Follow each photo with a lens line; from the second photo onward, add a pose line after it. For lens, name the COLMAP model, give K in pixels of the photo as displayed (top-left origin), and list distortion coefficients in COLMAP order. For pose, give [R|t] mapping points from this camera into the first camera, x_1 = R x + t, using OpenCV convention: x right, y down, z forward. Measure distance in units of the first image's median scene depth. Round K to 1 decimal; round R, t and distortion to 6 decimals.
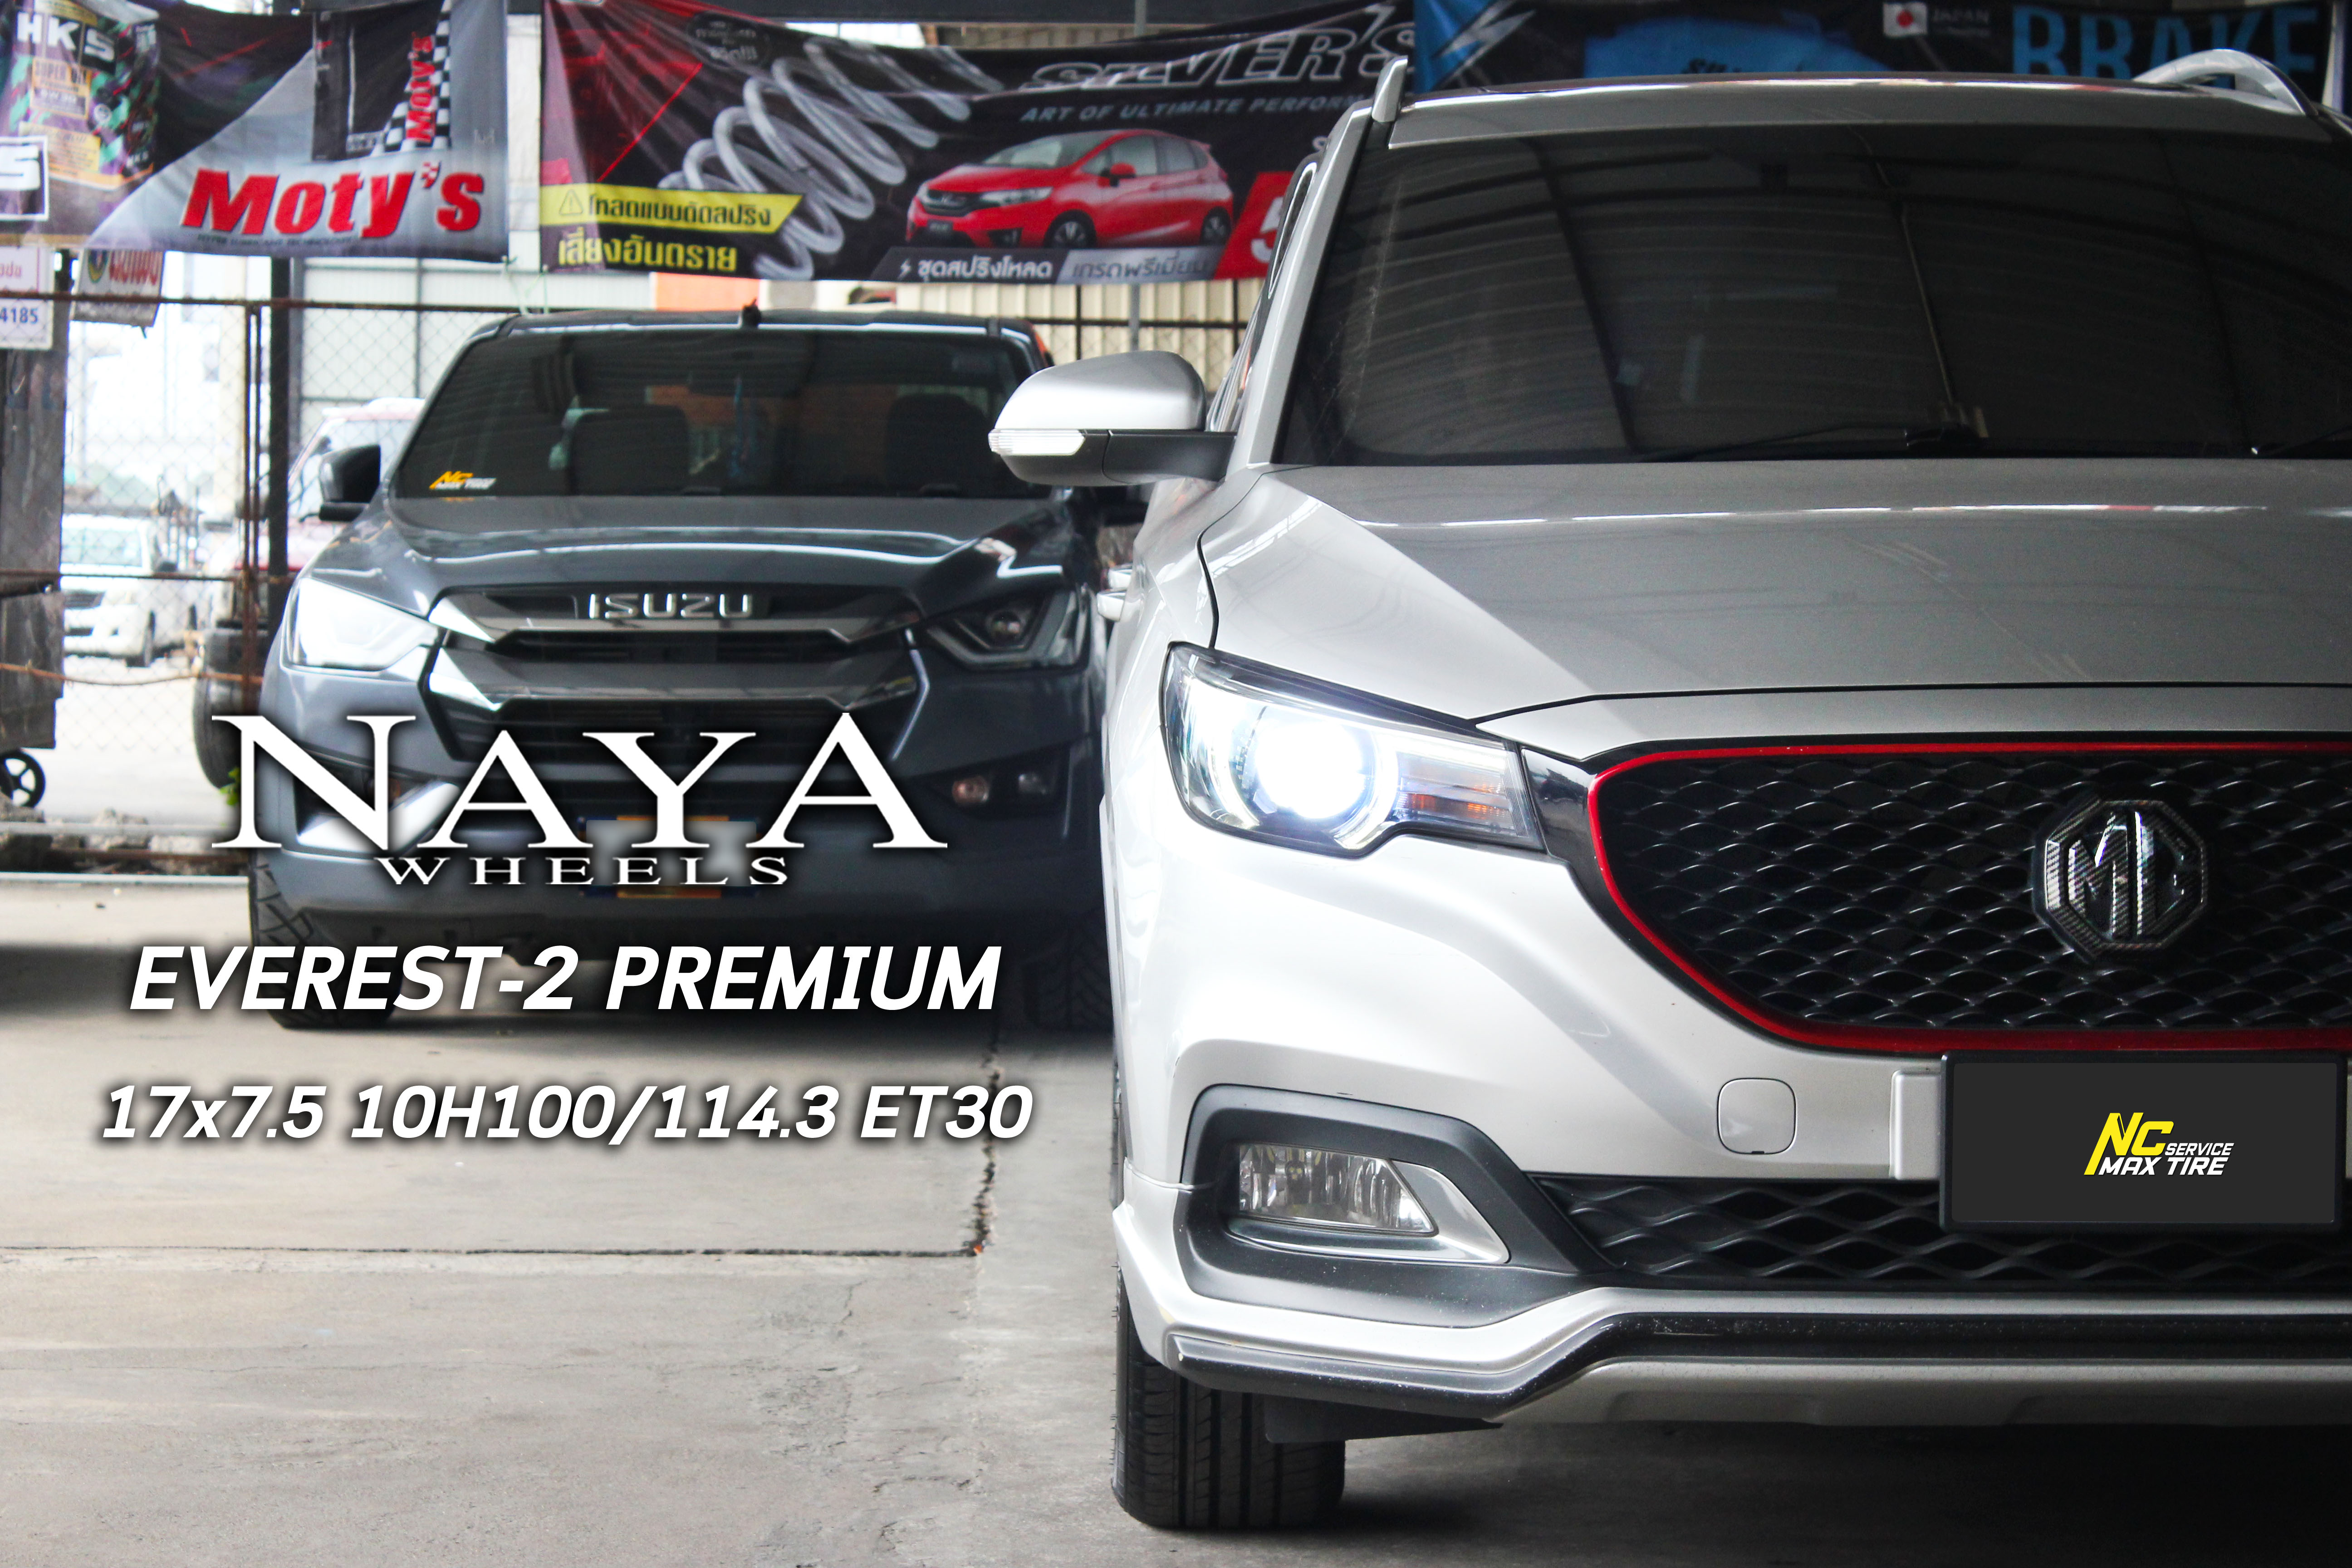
lens RADIAL K [[5967.3, 0, 1171.9], [0, 5967.3, 786.2], [0, 0, 1]] dist [0.146233, 0.000000]
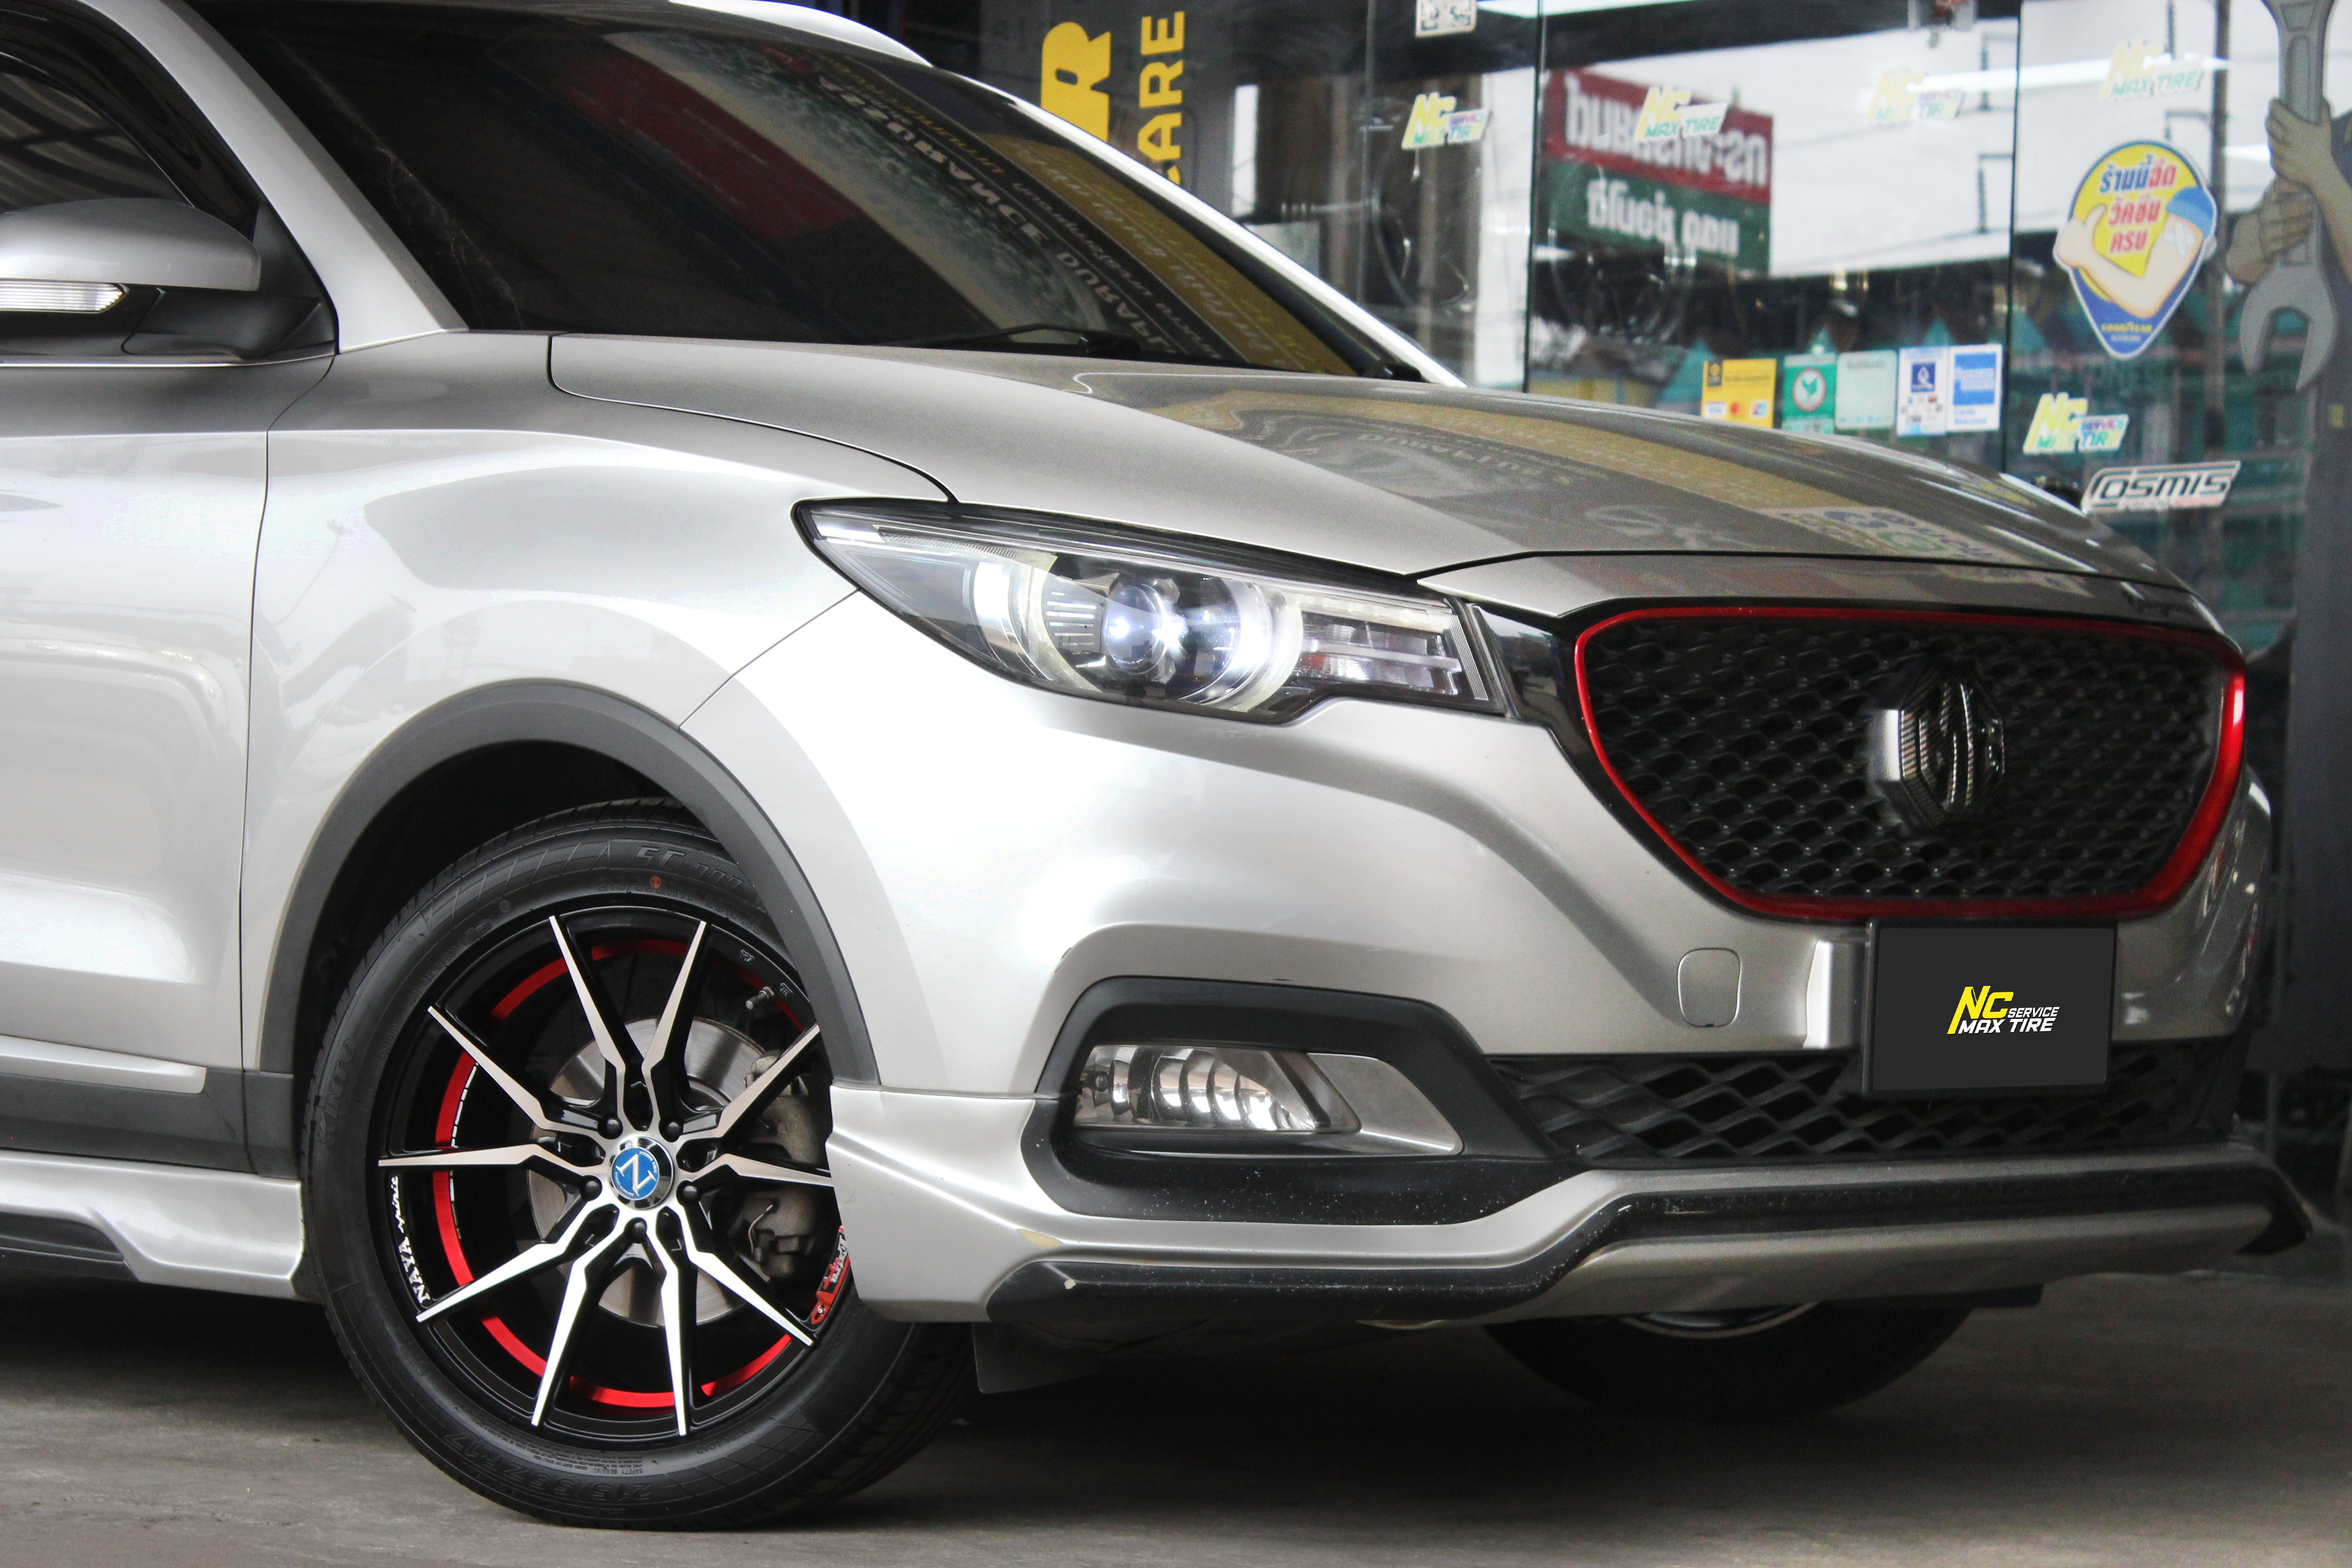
lens RADIAL K [[6212.0, 0, 1224.1], [0, 6212.0, 863.7], [0, 0, 1]] dist [0.056669, 0.000000]
pose [[0.714396, 0.006419, 0.699712, -0.659469], [0.014467, 0.999609, -0.023940, 0.057729], [-0.699592, 0.027225, 0.714024, 0.333256]]
